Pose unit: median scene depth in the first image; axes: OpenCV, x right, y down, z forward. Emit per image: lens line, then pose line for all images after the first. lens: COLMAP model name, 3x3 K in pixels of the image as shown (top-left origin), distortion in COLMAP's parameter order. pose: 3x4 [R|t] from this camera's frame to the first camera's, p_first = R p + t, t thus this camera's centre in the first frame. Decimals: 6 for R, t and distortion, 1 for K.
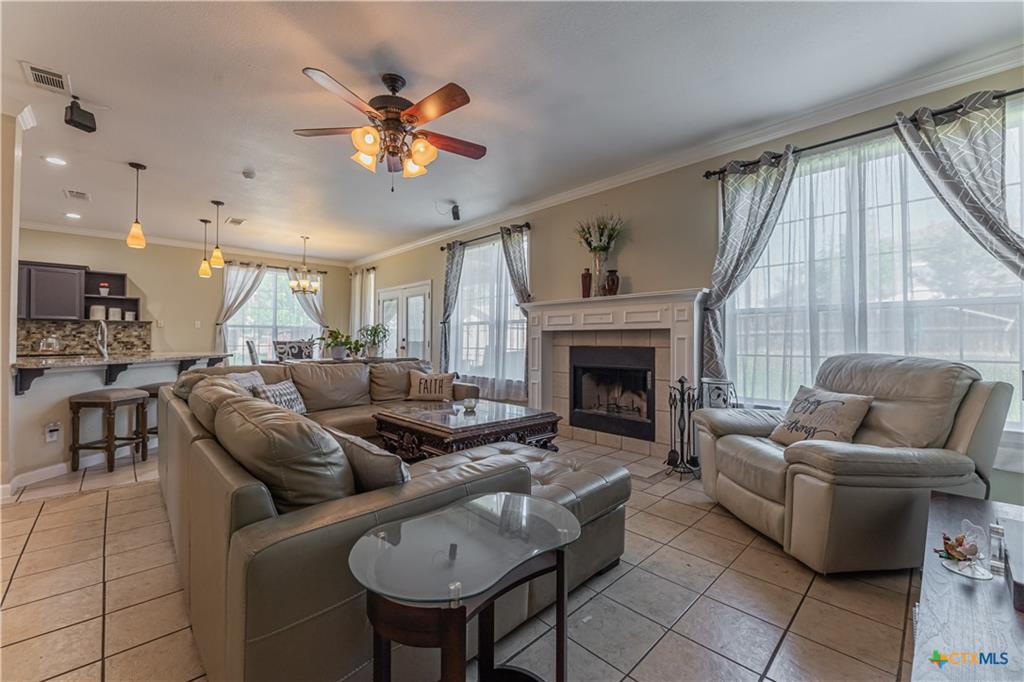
lens RADIAL K [[416.3, 0, 513.0], [0, 416.3, 340.1], [0, 0, 1]] dist [-0.007211, -0.000787]
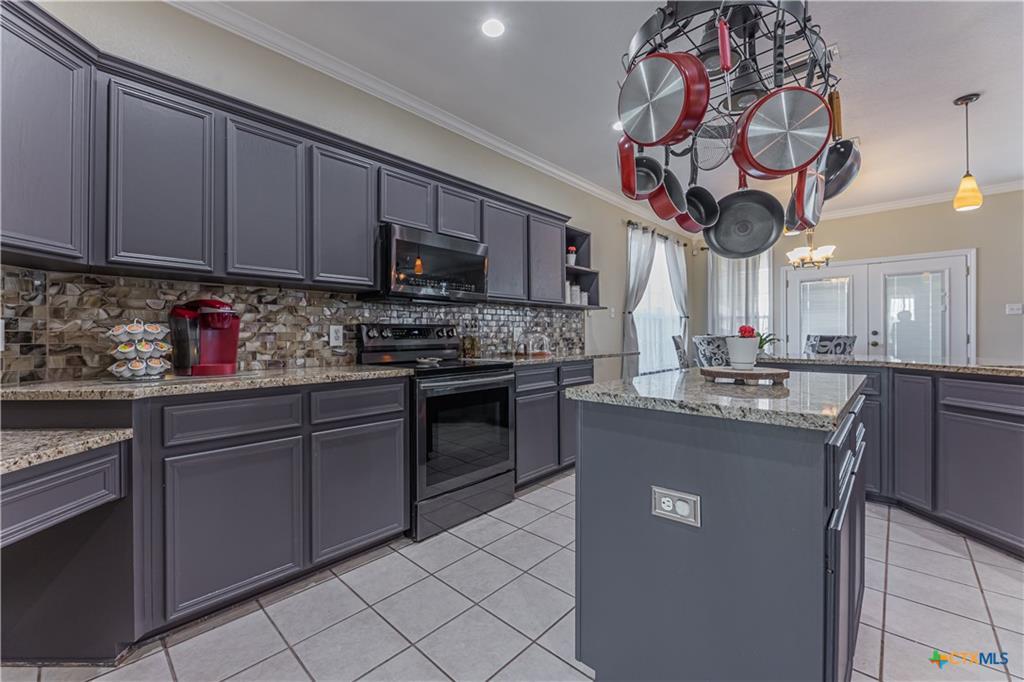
lens RADIAL K [[416.3, 0, 507.8], [0, 416.3, 336.8], [0, 0, 1]] dist [-0.007211, -0.000787]
pose [[0.998719, -0.006680, 0.050159, -1.101500], [0.006464, 0.999969, 0.004468, -0.002172], [-0.050188, -0.004138, 0.998731, 0.358185]]
